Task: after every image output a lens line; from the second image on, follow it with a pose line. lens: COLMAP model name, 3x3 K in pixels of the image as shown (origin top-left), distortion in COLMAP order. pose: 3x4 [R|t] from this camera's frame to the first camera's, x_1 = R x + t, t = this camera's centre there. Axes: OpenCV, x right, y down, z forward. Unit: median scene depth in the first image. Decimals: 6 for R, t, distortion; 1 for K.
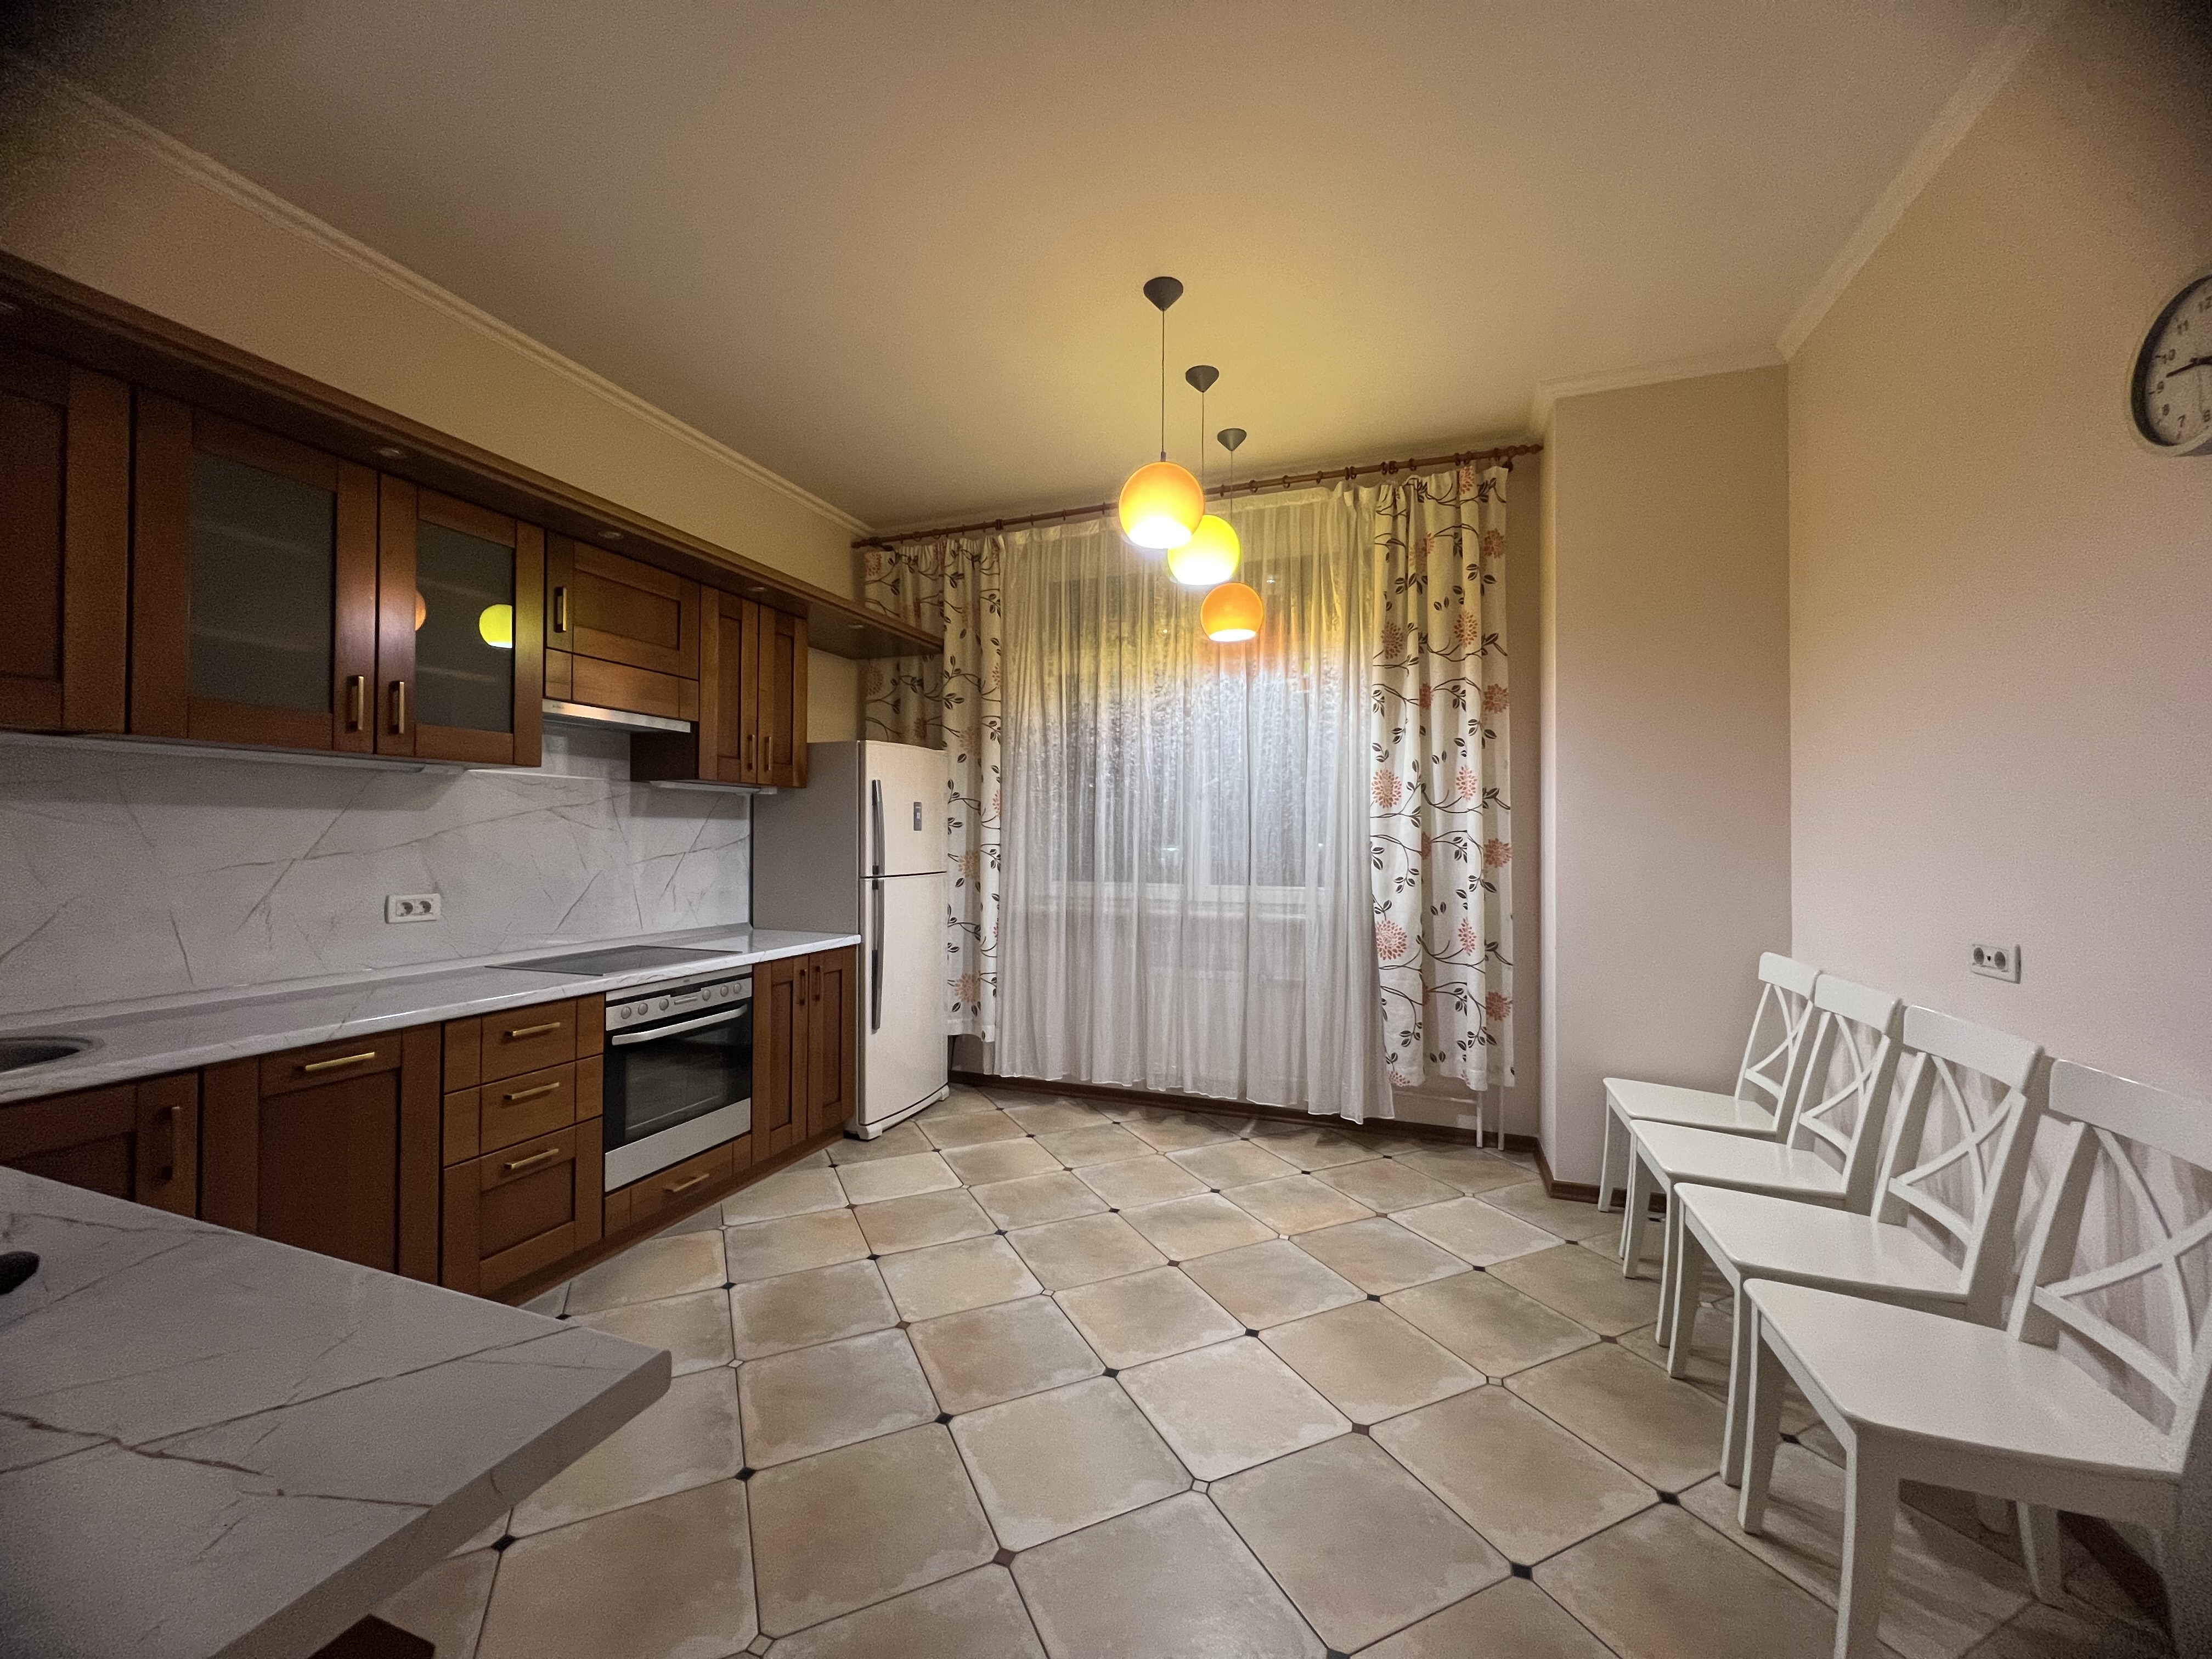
lens RADIAL K [[878.3, 0, 1098.8], [0, 878.3, 826.6], [0, 0, 1]] dist [0.001671, 0.000196]
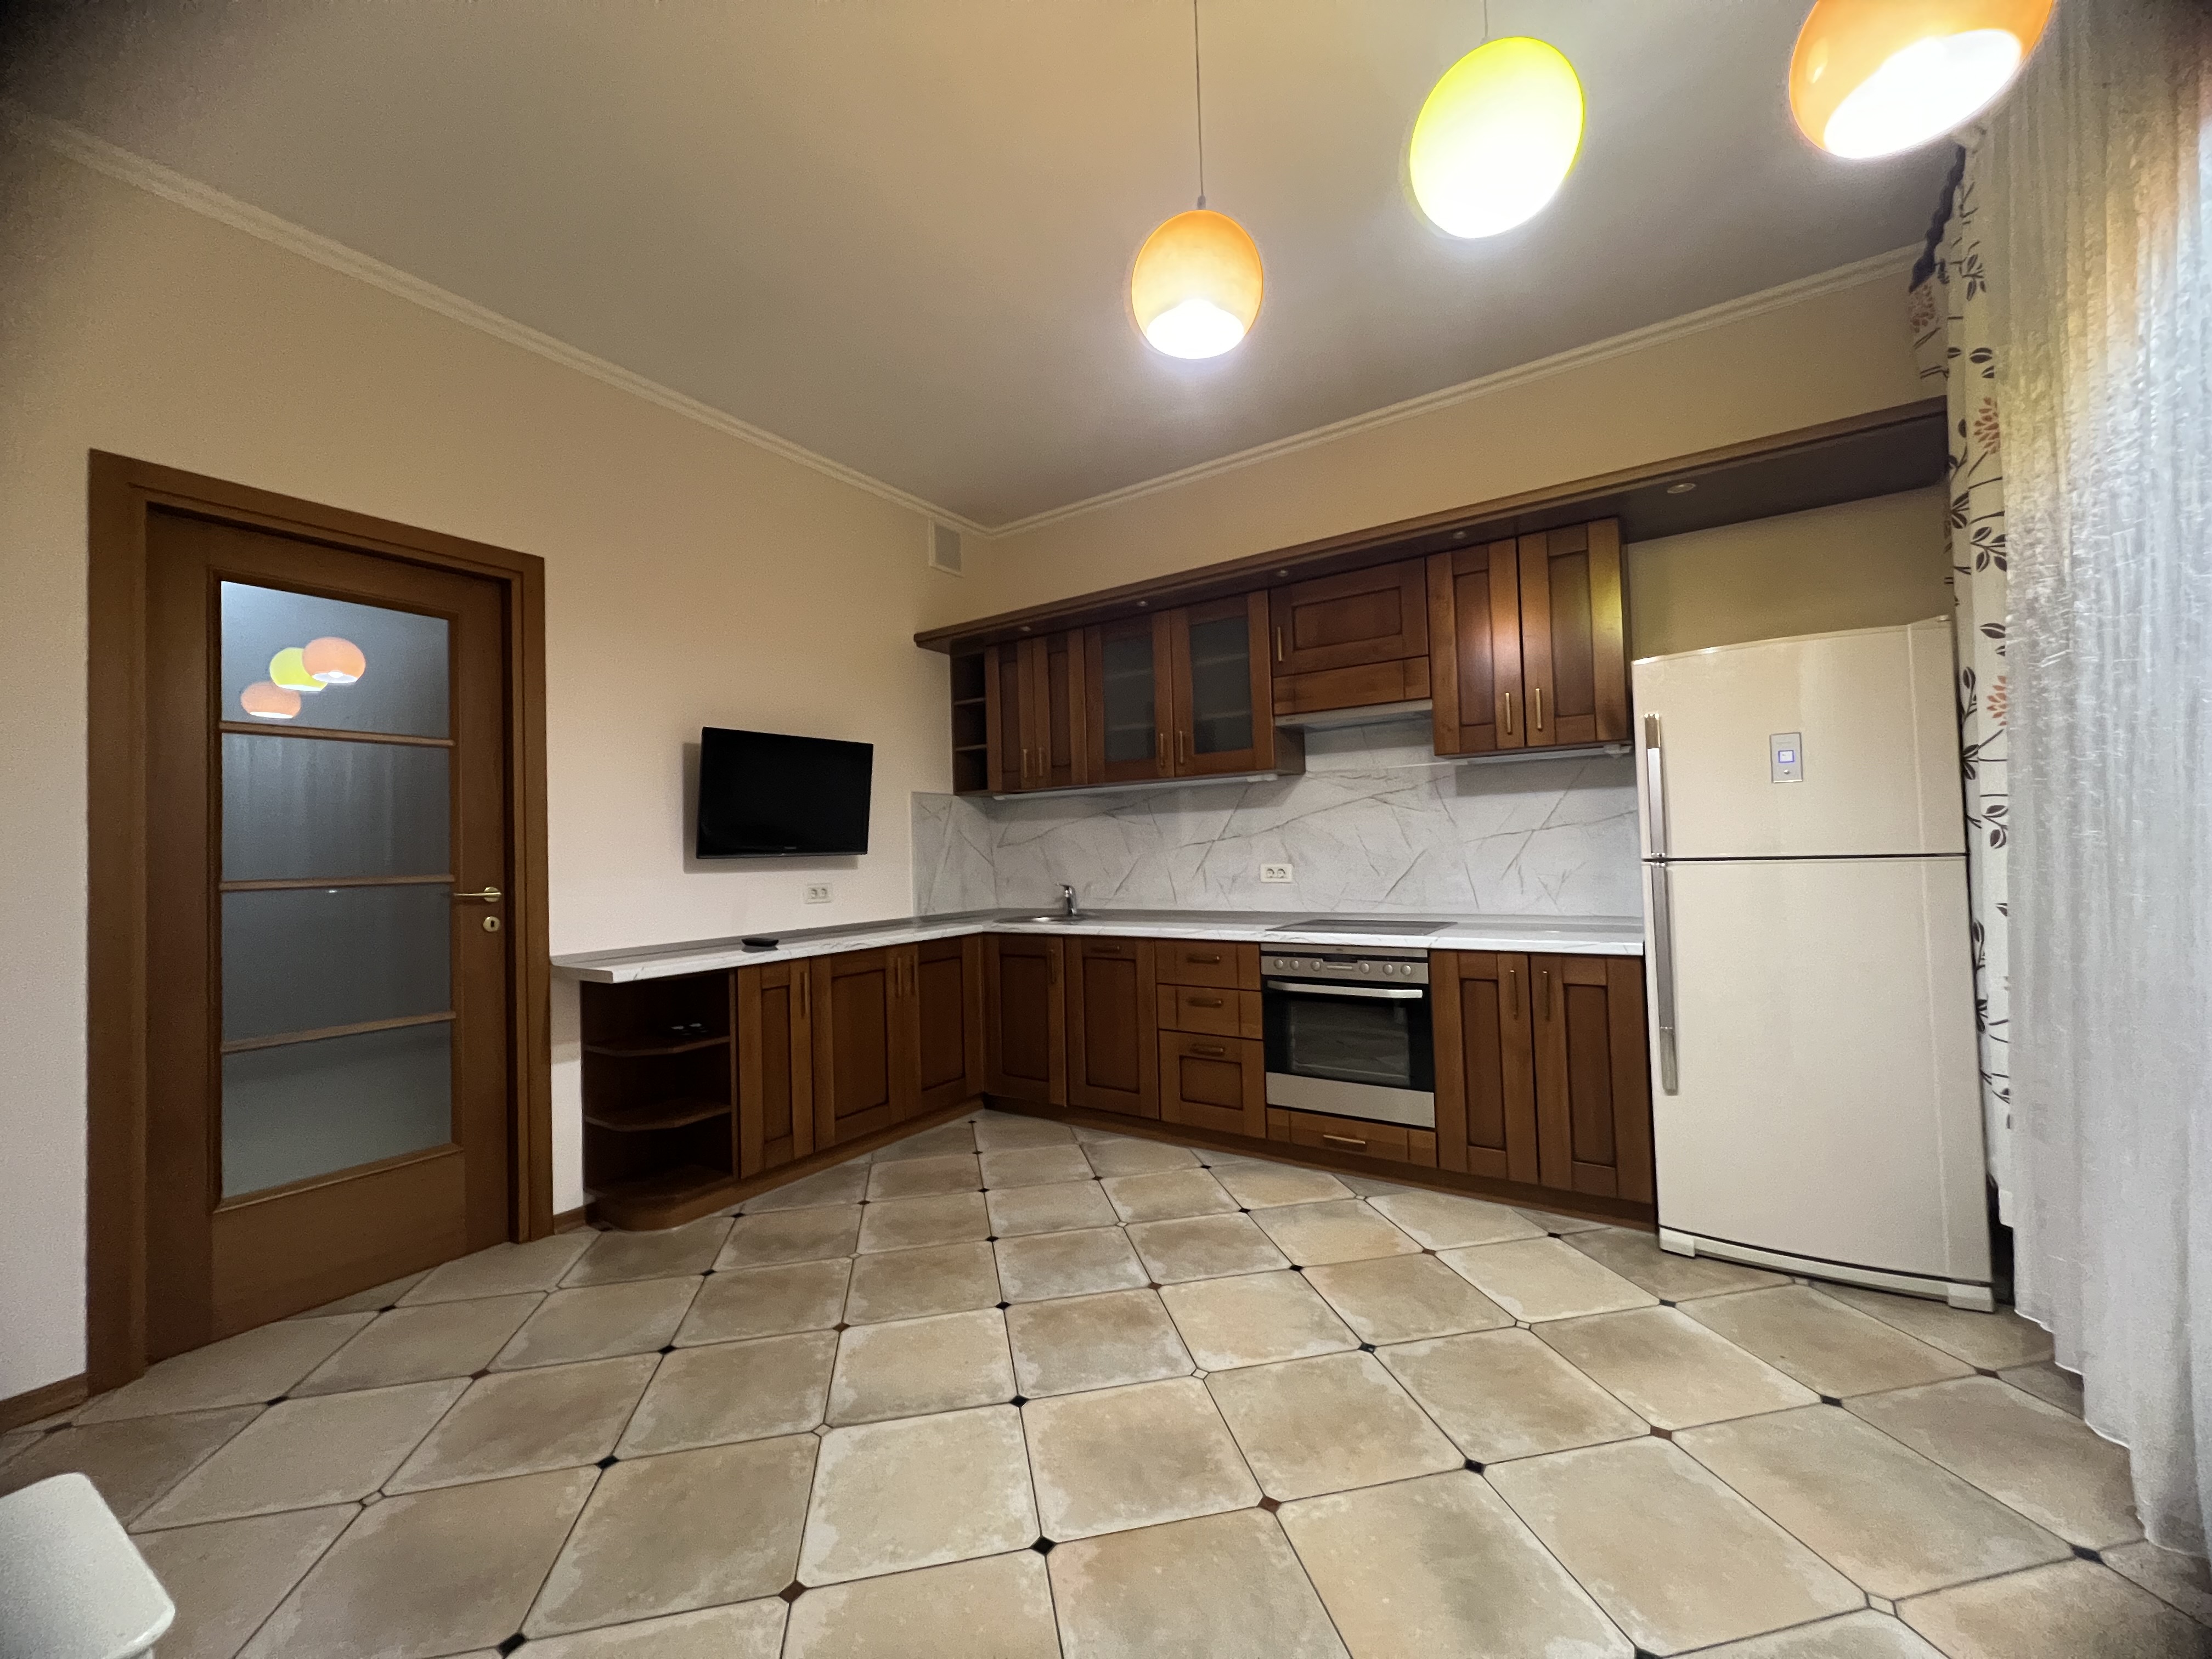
lens RADIAL K [[878.3, 0, 1098.8], [0, 878.3, 826.6], [0, 0, 1]] dist [0.001671, 0.000196]
pose [[-0.238751, -0.027118, -0.970702, 0.671648], [0.038077, 0.998580, -0.037262, 0.055356], [0.970334, -0.045858, -0.237379, 1.005242]]
